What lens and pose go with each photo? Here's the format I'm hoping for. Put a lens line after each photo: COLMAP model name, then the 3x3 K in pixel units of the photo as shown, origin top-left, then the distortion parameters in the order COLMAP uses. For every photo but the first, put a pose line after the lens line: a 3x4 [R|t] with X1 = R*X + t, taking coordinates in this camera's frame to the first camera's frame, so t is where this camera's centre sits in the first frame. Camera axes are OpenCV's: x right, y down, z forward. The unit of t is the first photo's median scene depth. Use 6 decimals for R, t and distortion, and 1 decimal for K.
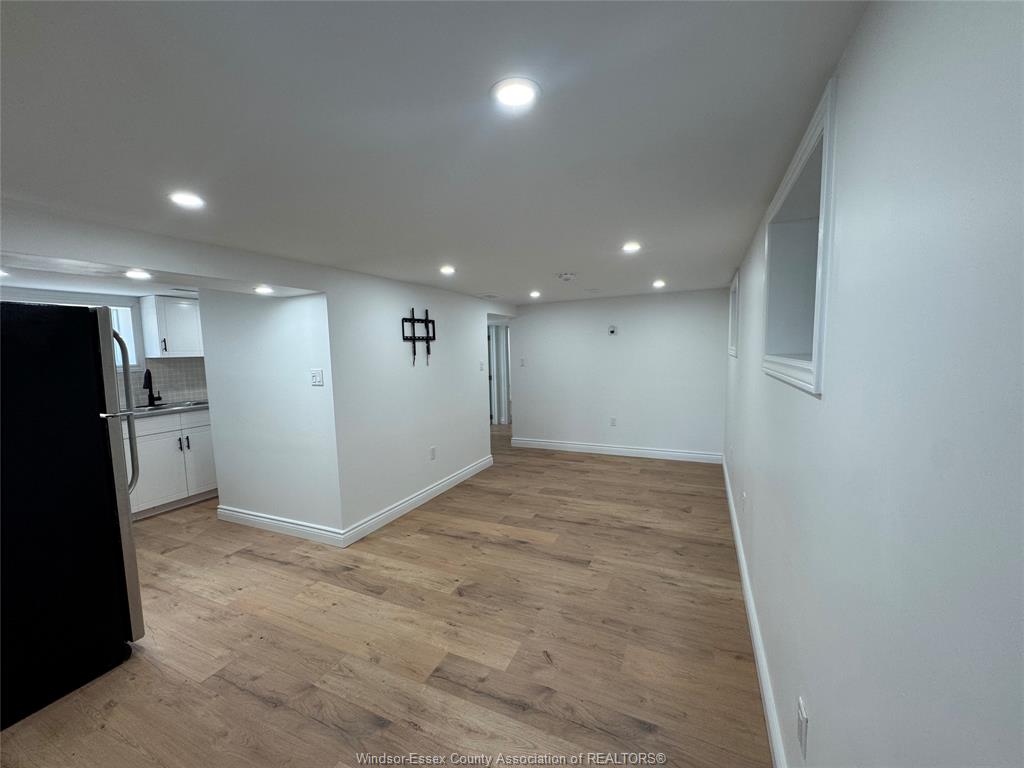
lens RADIAL K [[407.6, 0, 512.0], [0, 407.6, 384.0], [0, 0, 1]] dist [-0.001199, -0.000338]
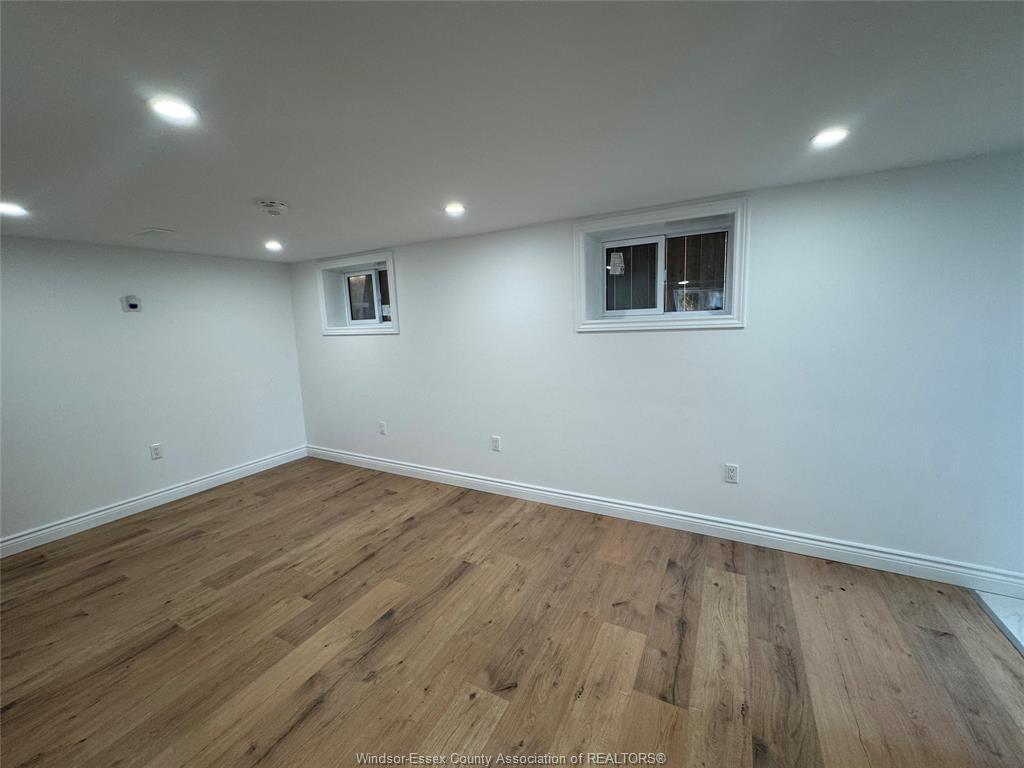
lens RADIAL K [[407.6, 0, 512.0], [0, 407.6, 384.0], [0, 0, 1]] dist [-0.001199, -0.000338]
pose [[0.060429, -0.130073, 0.989661, -0.516291], [0.121044, 0.985111, 0.122084, -0.032685], [-0.990806, 0.112415, 0.075274, 0.648339]]
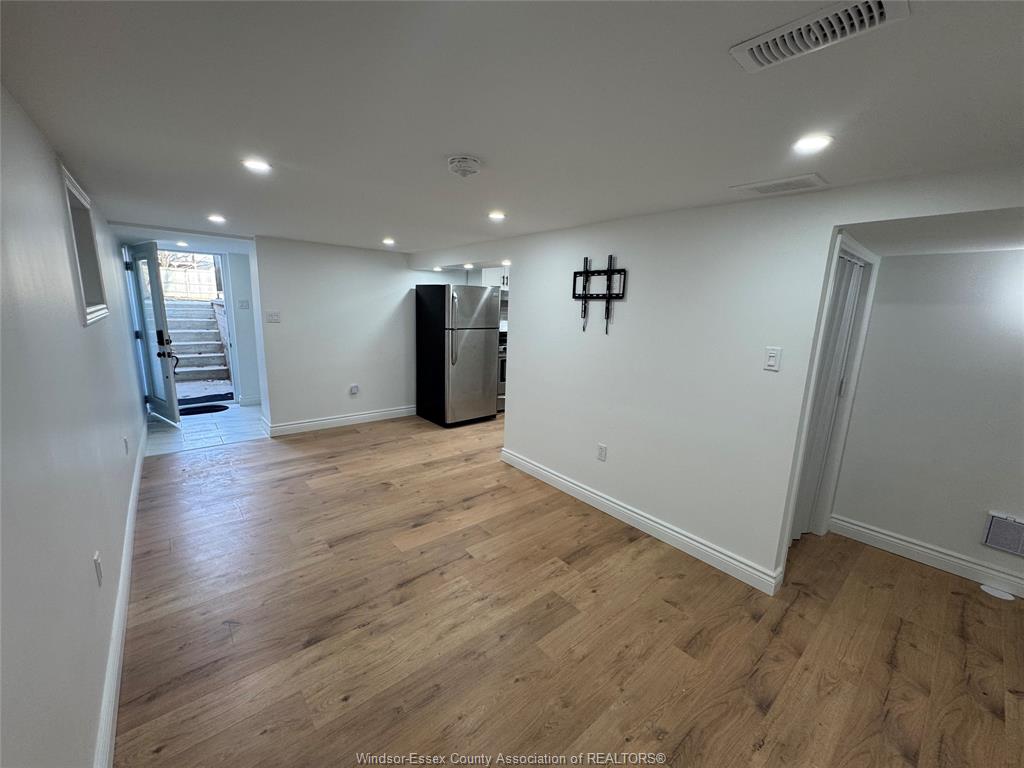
lens RADIAL K [[407.6, 0, 512.0], [0, 407.6, 384.0], [0, 0, 1]] dist [-0.001199, -0.000338]
pose [[-0.421659, 0.184563, -0.887773, 0.620977], [-0.102945, 0.962992, 0.249096, -0.144815], [0.900892, 0.196425, -0.387055, 1.348884]]
